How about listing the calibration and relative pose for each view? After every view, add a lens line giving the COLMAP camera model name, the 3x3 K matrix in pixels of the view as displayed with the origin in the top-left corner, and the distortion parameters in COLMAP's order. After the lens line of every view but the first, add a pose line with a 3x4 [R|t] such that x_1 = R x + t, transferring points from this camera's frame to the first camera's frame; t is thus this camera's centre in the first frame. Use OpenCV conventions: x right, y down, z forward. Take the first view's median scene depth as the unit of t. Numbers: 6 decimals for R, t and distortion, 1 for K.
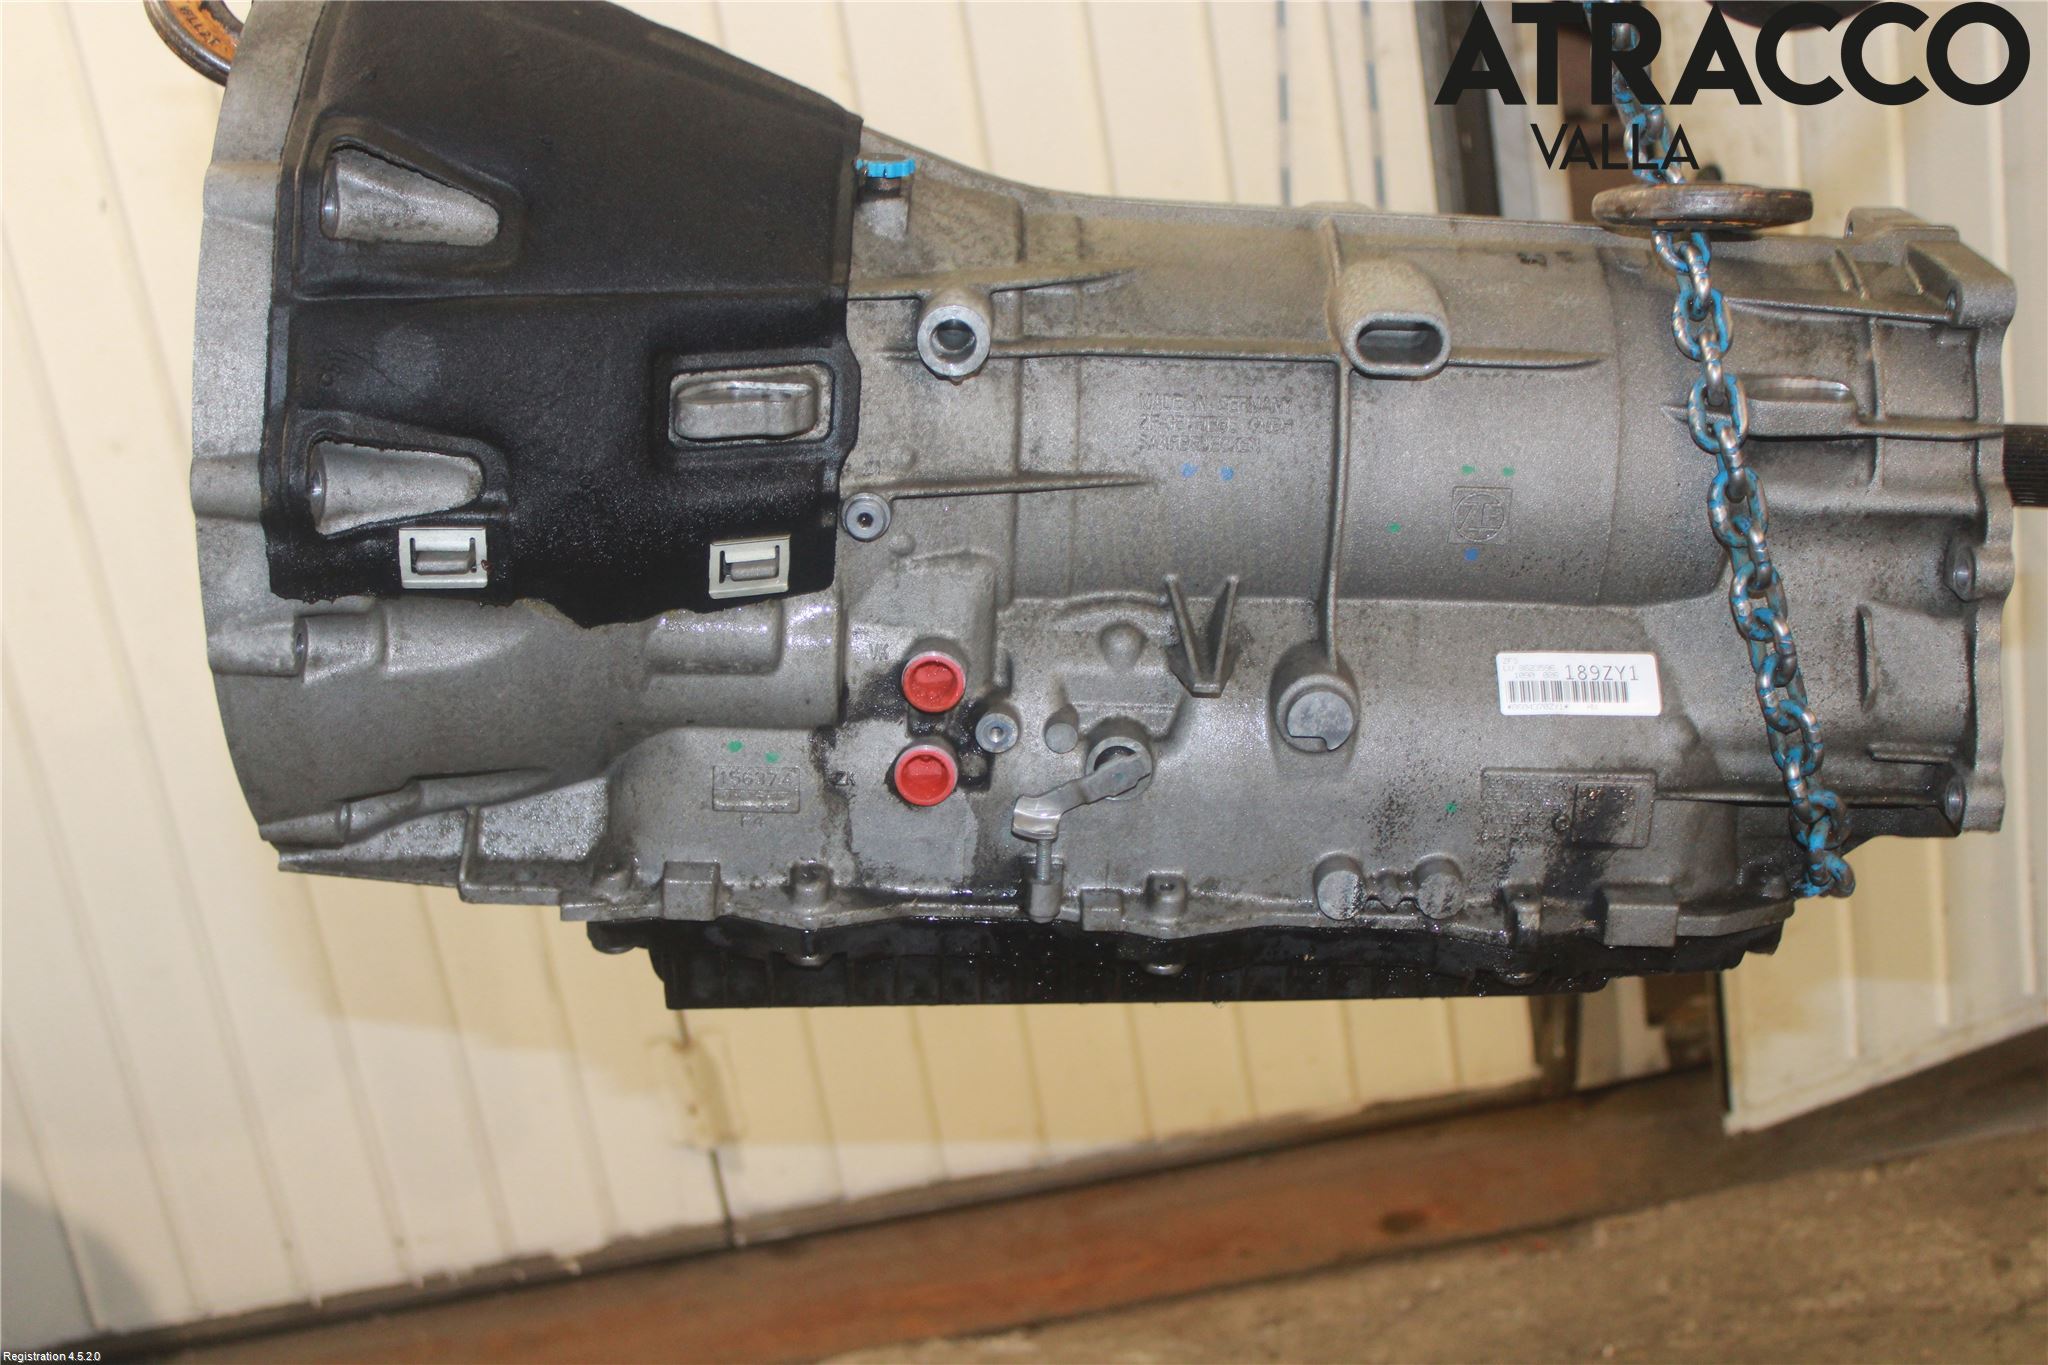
lens RADIAL K [[2900.1, 0, 1024.0], [0, 2900.1, 682.5], [0, 0, 1]] dist [-0.015392, -0.032231]
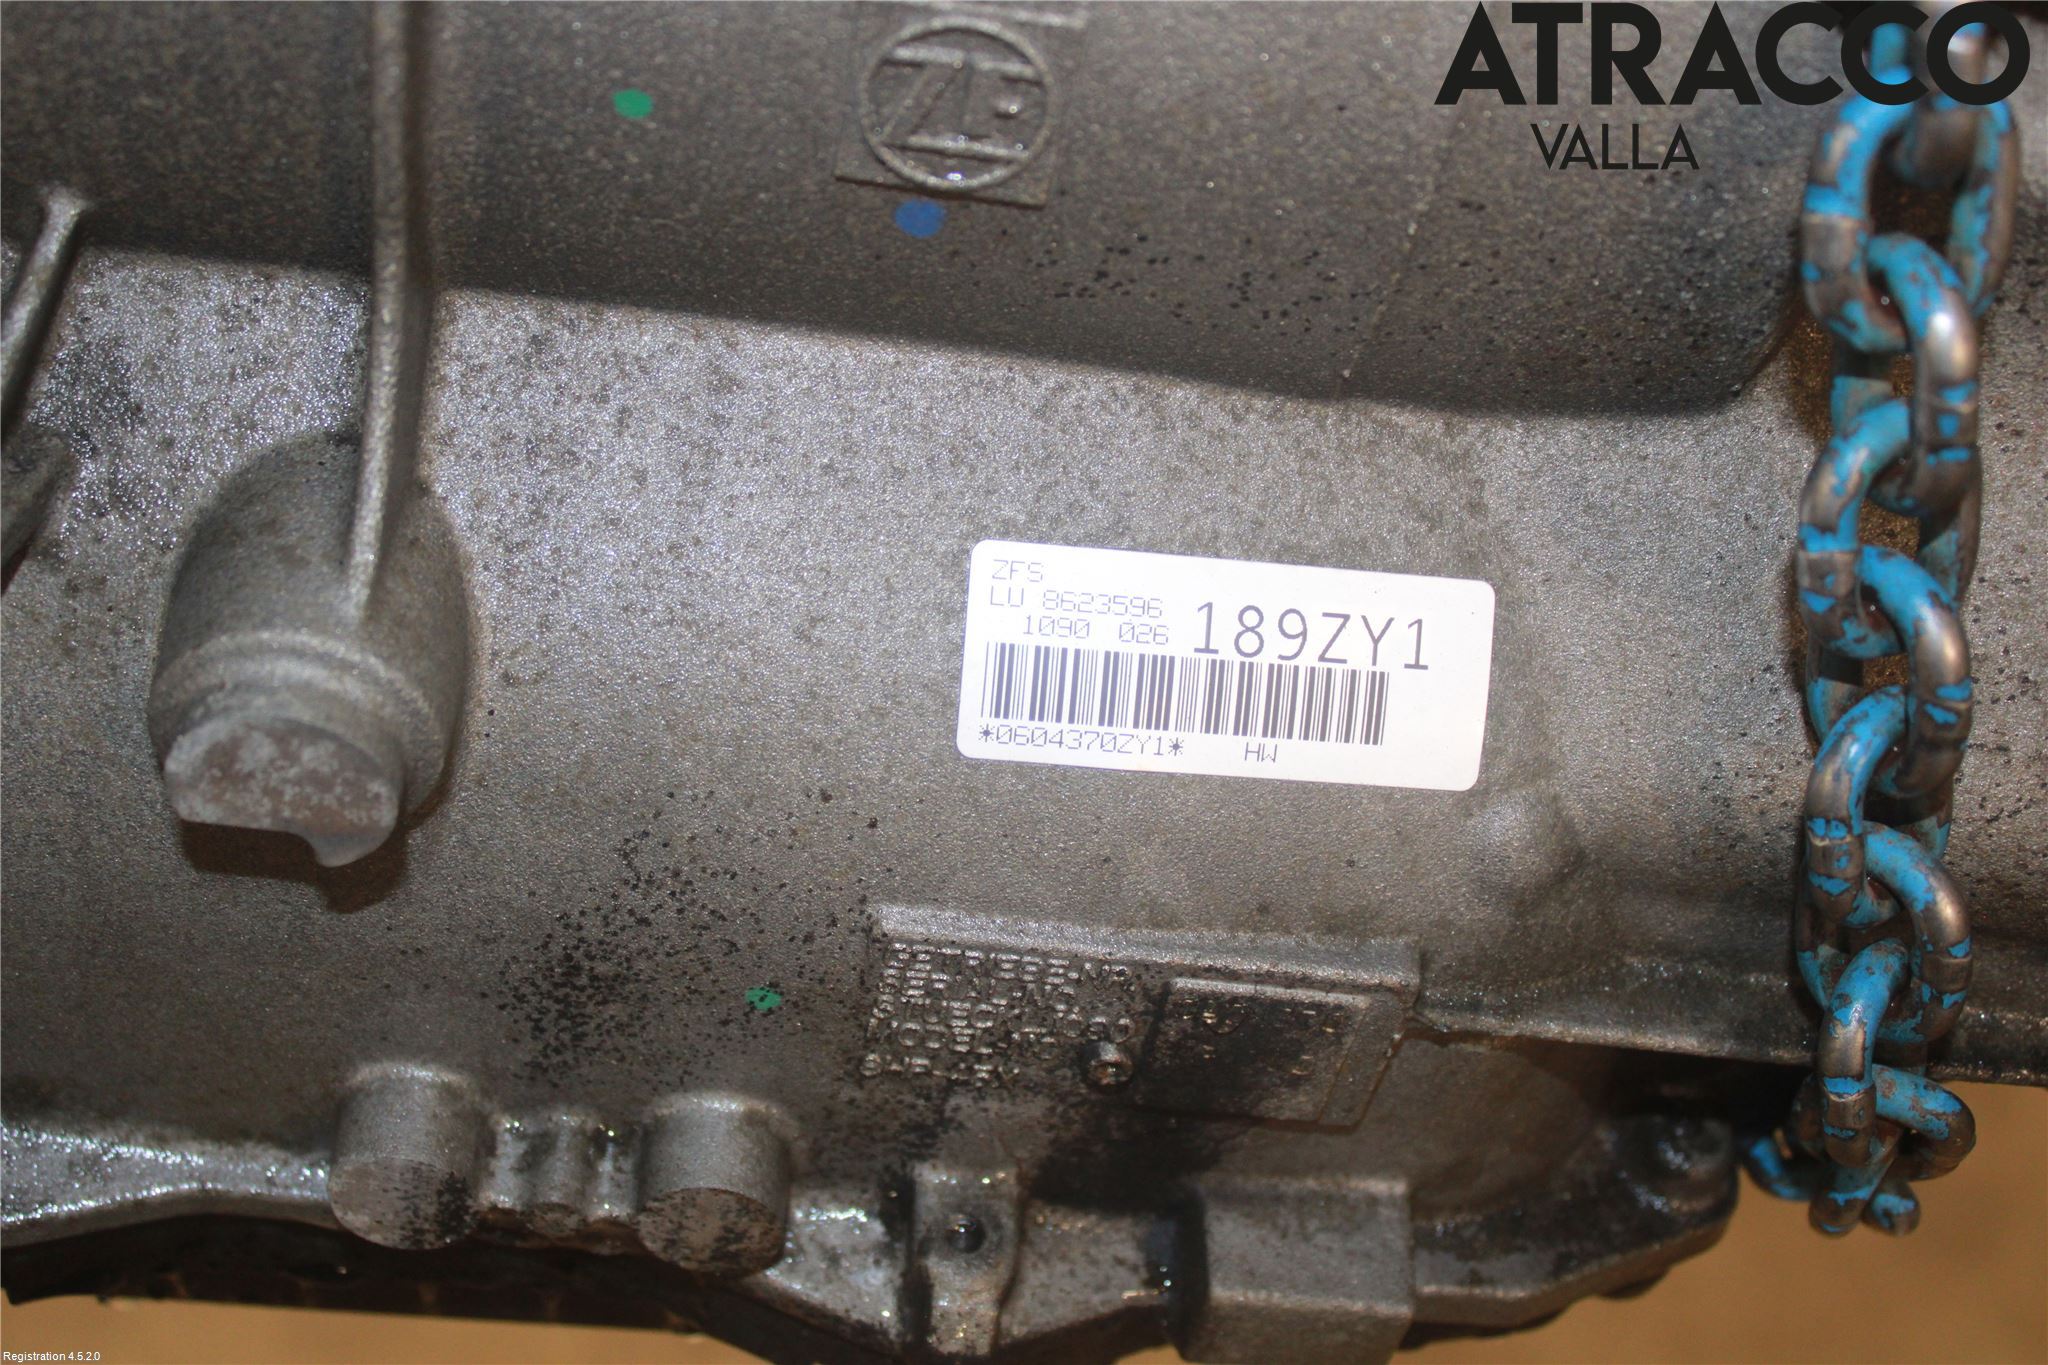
lens RADIAL K [[2605.6, 0, 1024.0], [0, 2605.6, 682.5], [0, 0, 1]] dist [-0.057699, -0.024773]
pose [[0.991396, 0.108349, 0.073450, 0.150471], [-0.128679, 0.909576, 0.395112, -0.103016], [-0.023999, -0.401164, 0.915692, 0.752652]]
